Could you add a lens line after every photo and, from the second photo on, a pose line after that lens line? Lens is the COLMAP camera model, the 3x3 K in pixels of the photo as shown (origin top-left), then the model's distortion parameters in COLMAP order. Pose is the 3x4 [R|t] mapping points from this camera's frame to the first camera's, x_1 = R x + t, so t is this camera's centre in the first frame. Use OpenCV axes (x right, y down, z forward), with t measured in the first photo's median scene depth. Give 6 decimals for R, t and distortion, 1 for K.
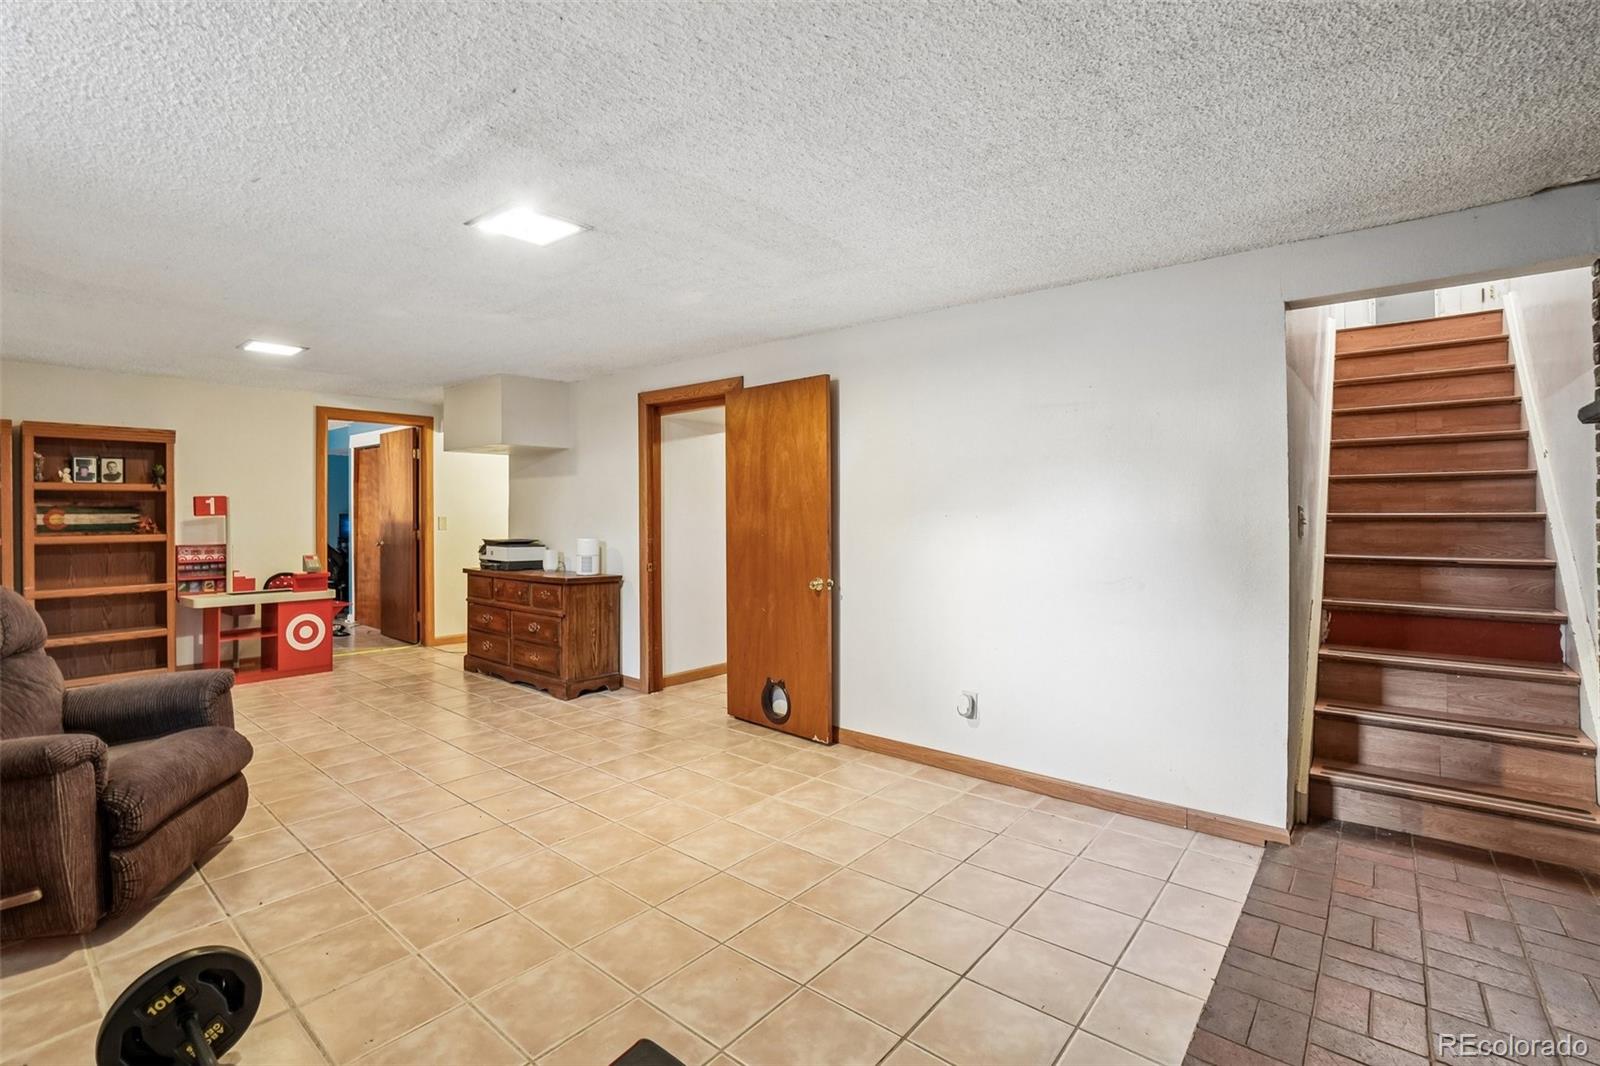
lens RADIAL K [[722.4, 0, 746.3], [0, 722.4, 508.9], [0, 0, 1]] dist [-0.000167, -0.000009]
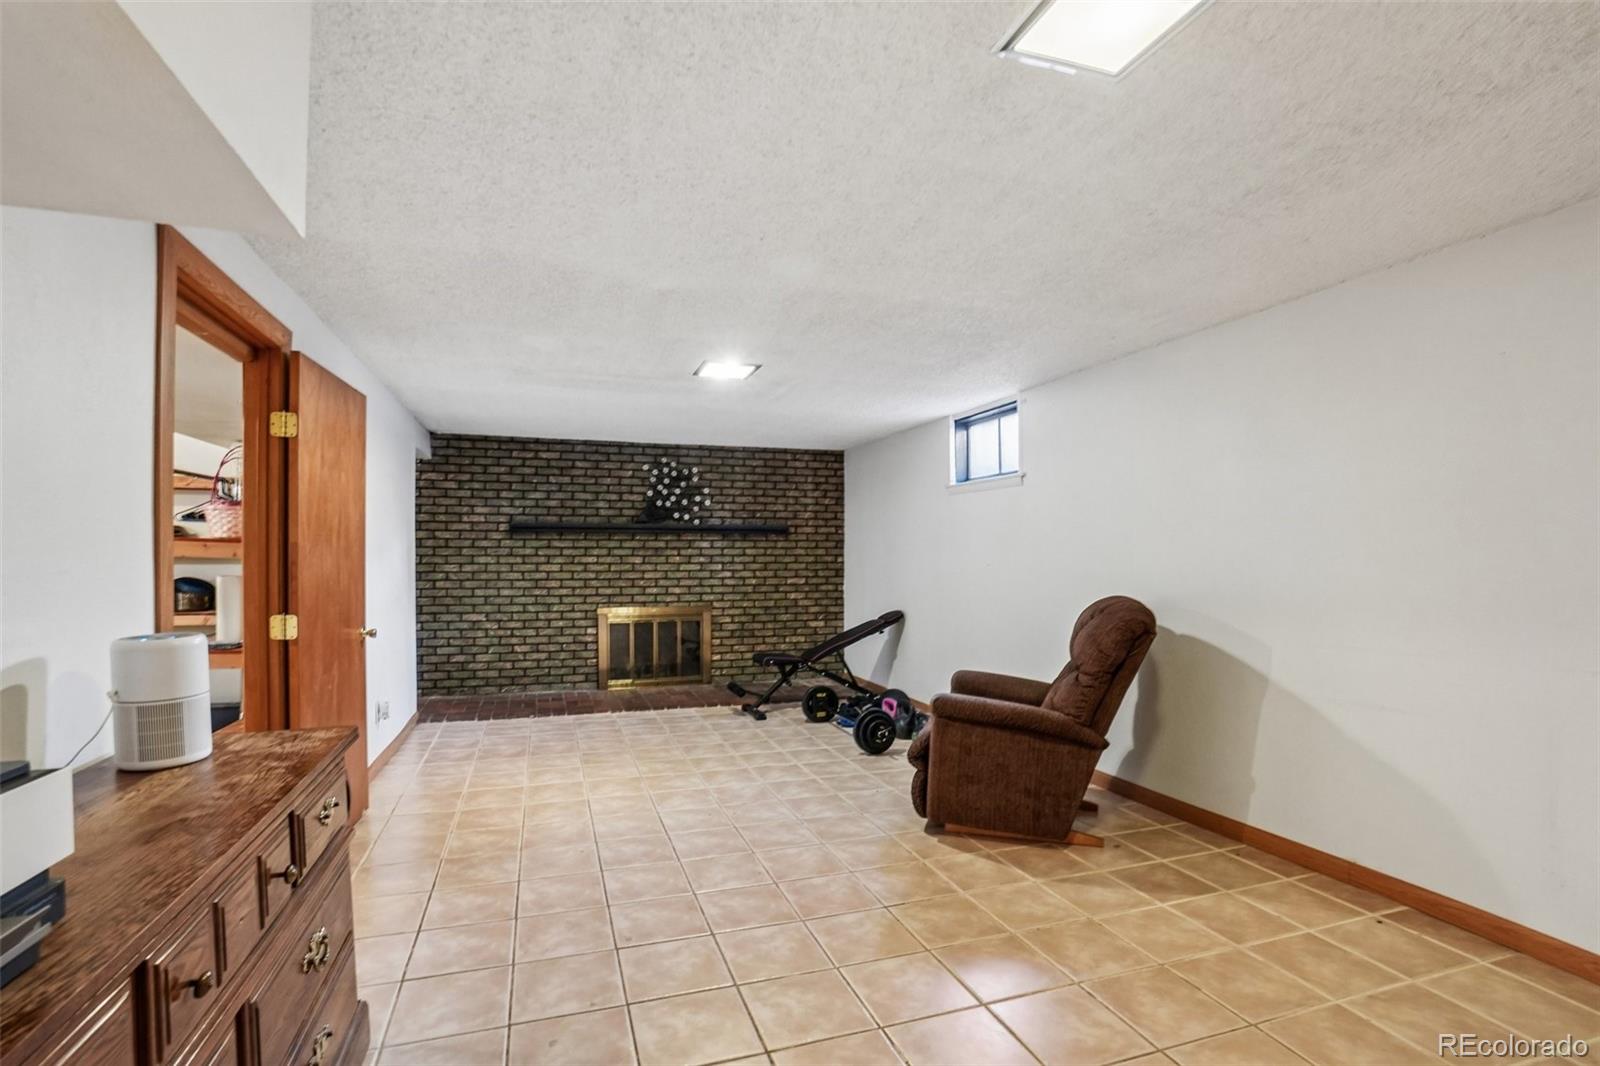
lens RADIAL K [[727.6, 0, 763.7], [0, 727.6, 573.3], [0, 0, 1]] dist [-0.040370, 0.000122]
pose [[-0.856521, -0.007390, 0.516059, -0.999373], [-0.000705, 0.999913, 0.013149, 0.023766], [-0.516111, 0.010898, -0.856452, 1.954012]]
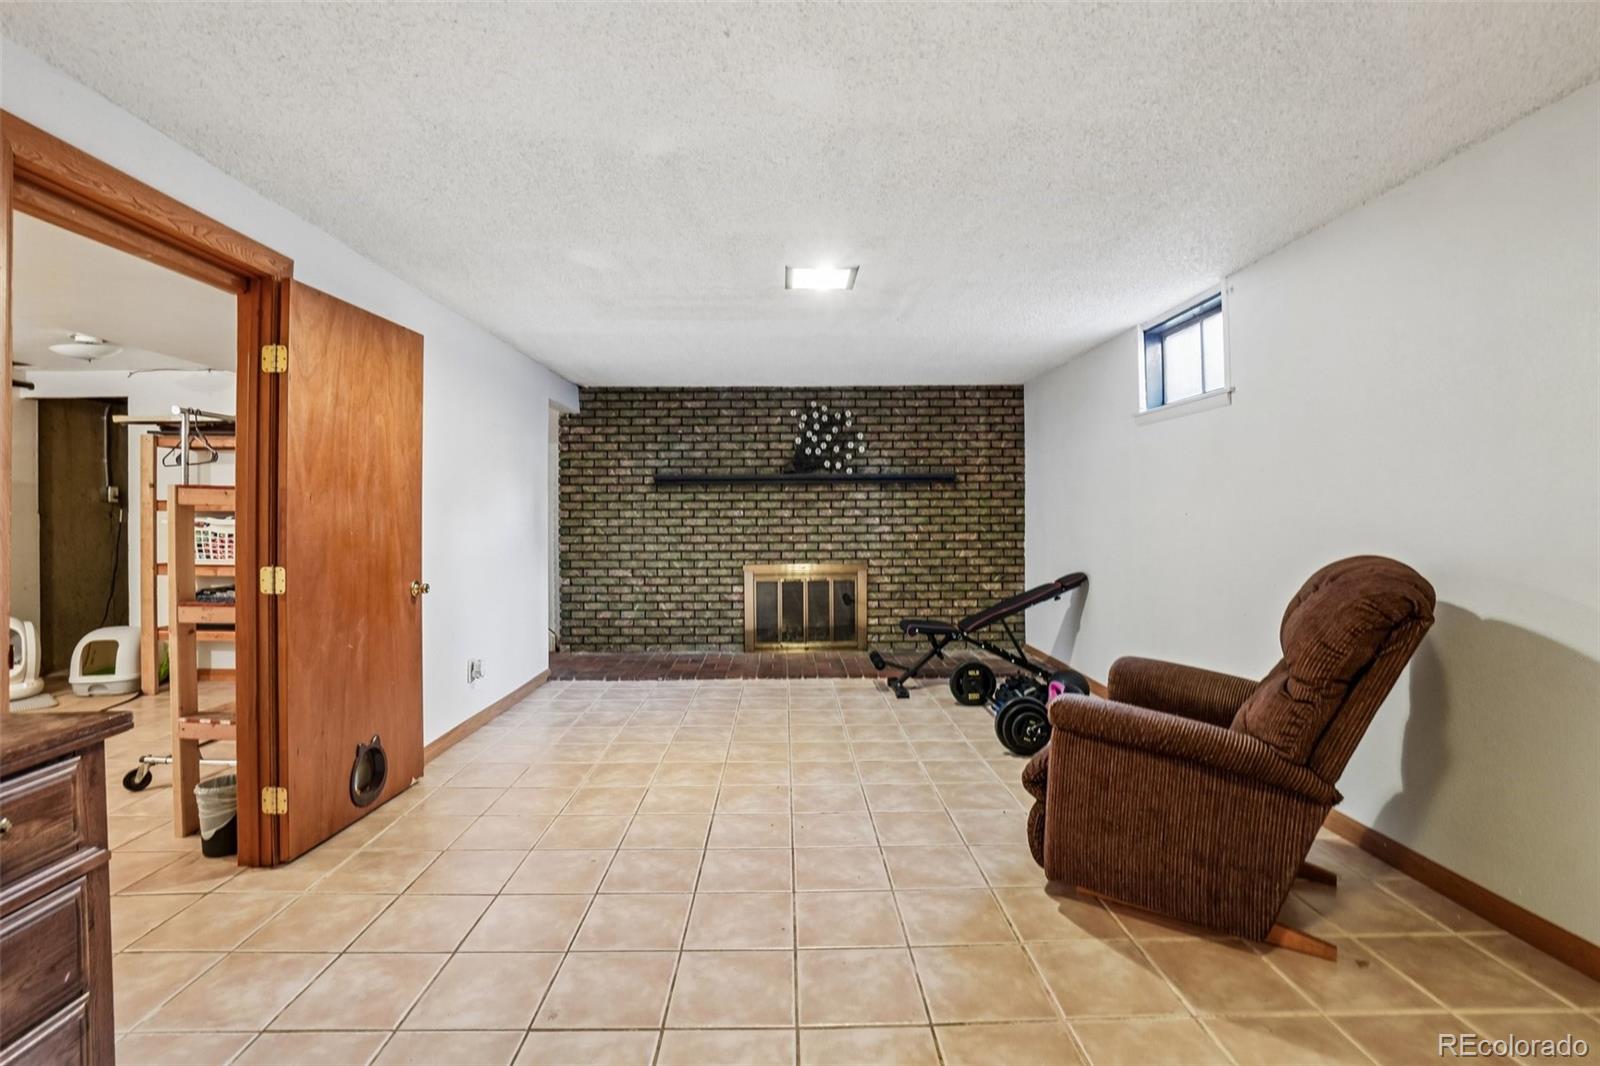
lens RADIAL K [[710.3, 0, 791.9], [0, 710.3, 524.3], [0, 0, 1]] dist [-0.064121, 0.024038]
pose [[-0.679167, 0.000737, 0.733983, -1.005207], [0.003122, 0.999993, 0.001884, 0.039401], [-0.733977, 0.003571, -0.679165, 1.600415]]
